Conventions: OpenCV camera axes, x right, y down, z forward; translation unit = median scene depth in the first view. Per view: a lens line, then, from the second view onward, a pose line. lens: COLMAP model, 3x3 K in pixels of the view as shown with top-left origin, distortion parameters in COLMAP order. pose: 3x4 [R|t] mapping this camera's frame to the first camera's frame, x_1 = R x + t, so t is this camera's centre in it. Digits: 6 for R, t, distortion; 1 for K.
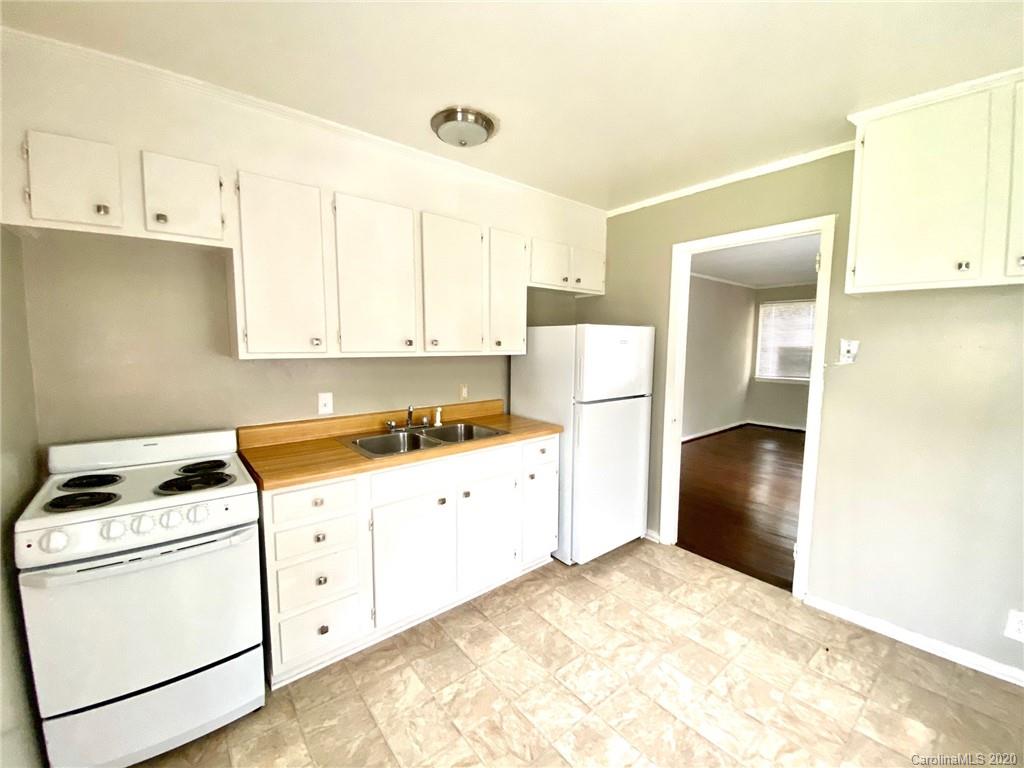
lens RADIAL K [[416.7, 0, 509.6], [0, 416.7, 382.1], [0, 0, 1]] dist [0.017922, -0.019062]
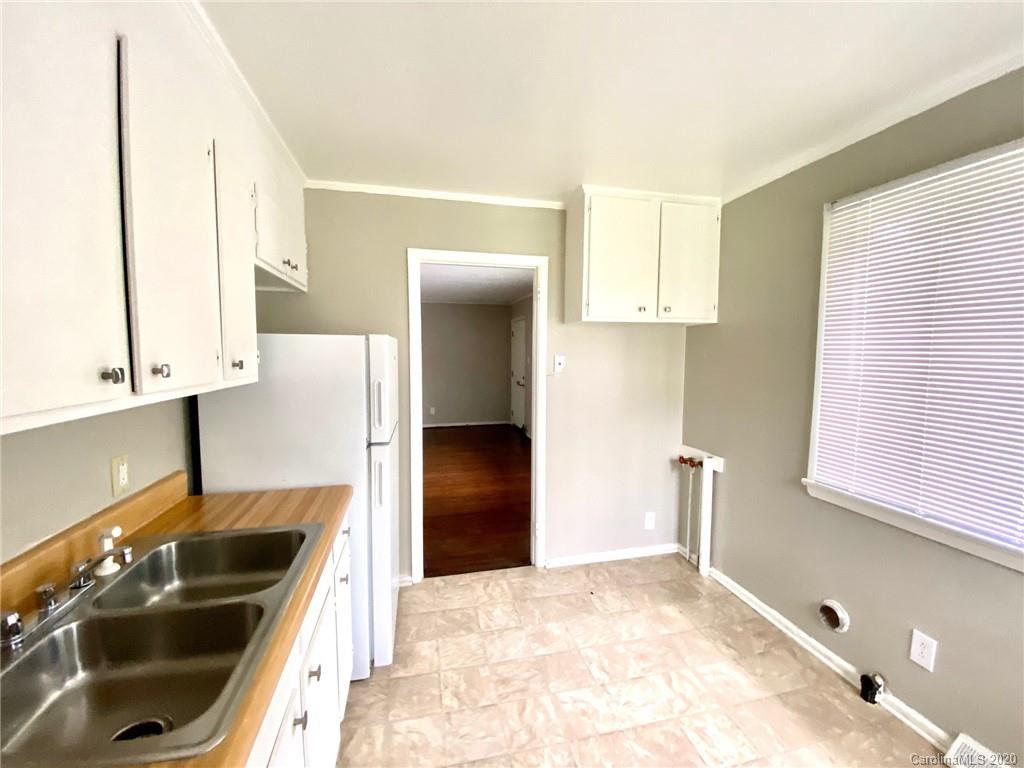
lens RADIAL K [[411.8, 0, 508.8], [0, 411.8, 387.8], [0, 0, 1]] dist [0.005995, -0.017600]
pose [[0.447045, -0.085260, 0.890439, -0.400595], [0.084706, 0.995009, 0.052746, -0.079379], [-0.890492, 0.051845, 0.452035, 0.549178]]
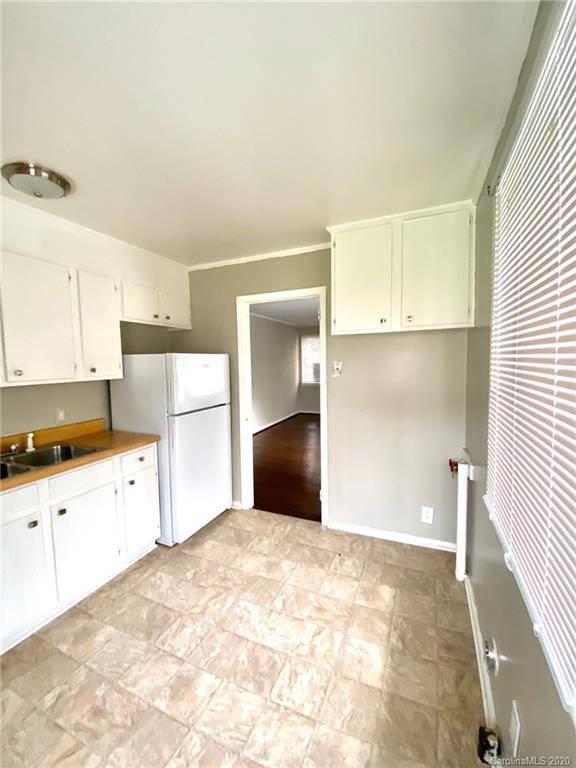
lens RADIAL K [[312.5, 0, 288.2], [0, 312.5, 380.9], [0, 0, 1]] dist [0.017922, -0.019062]
pose [[0.889612, -0.052686, 0.453668, 0.066444], [0.066727, 0.997659, -0.014985, -0.018765], [-0.451817, 0.043603, 0.891045, -0.014697]]
